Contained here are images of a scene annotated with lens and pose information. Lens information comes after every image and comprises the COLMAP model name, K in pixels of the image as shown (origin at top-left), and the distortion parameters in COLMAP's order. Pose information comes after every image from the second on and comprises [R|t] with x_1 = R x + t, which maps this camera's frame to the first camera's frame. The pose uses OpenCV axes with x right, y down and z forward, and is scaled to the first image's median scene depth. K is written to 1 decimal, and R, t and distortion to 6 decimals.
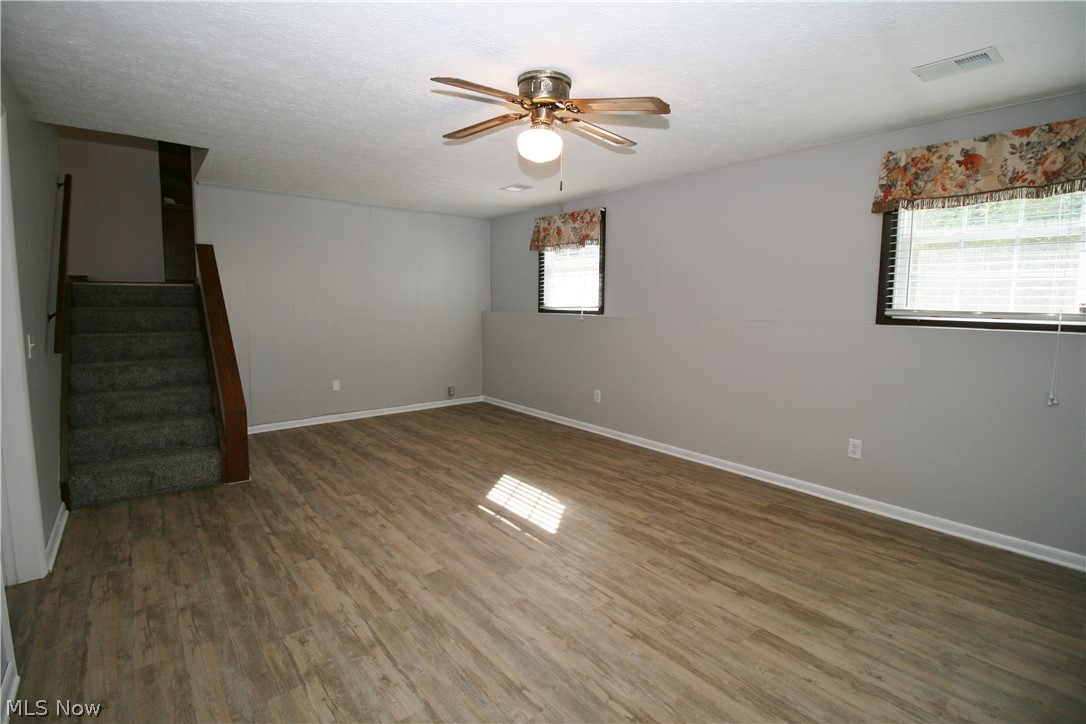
lens RADIAL K [[505.9, 0, 539.2], [0, 505.9, 351.3], [0, 0, 1]] dist [-0.019069, -0.002451]
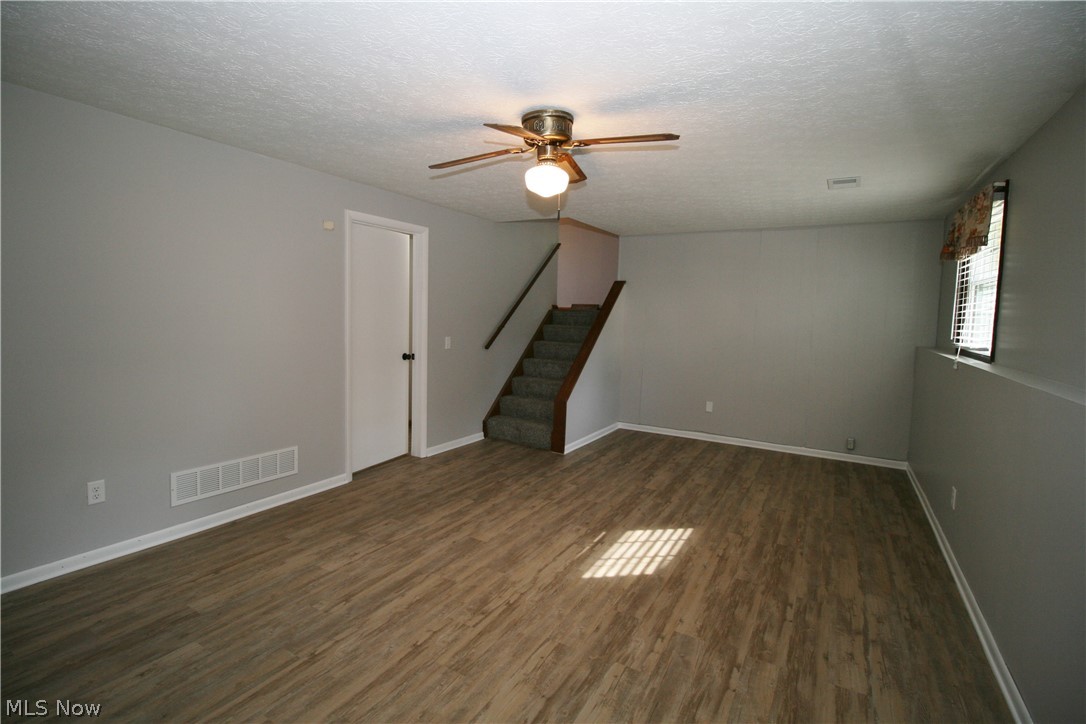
lens RADIAL K [[505.9, 0, 540.5], [0, 505.9, 365.5], [0, 0, 1]] dist [-0.019069, -0.002451]
pose [[0.353653, 0.106300, -0.929317, 0.716851], [-0.123211, 0.990159, 0.066372, -0.069029], [0.927226, 0.091030, 0.363269, 0.483572]]
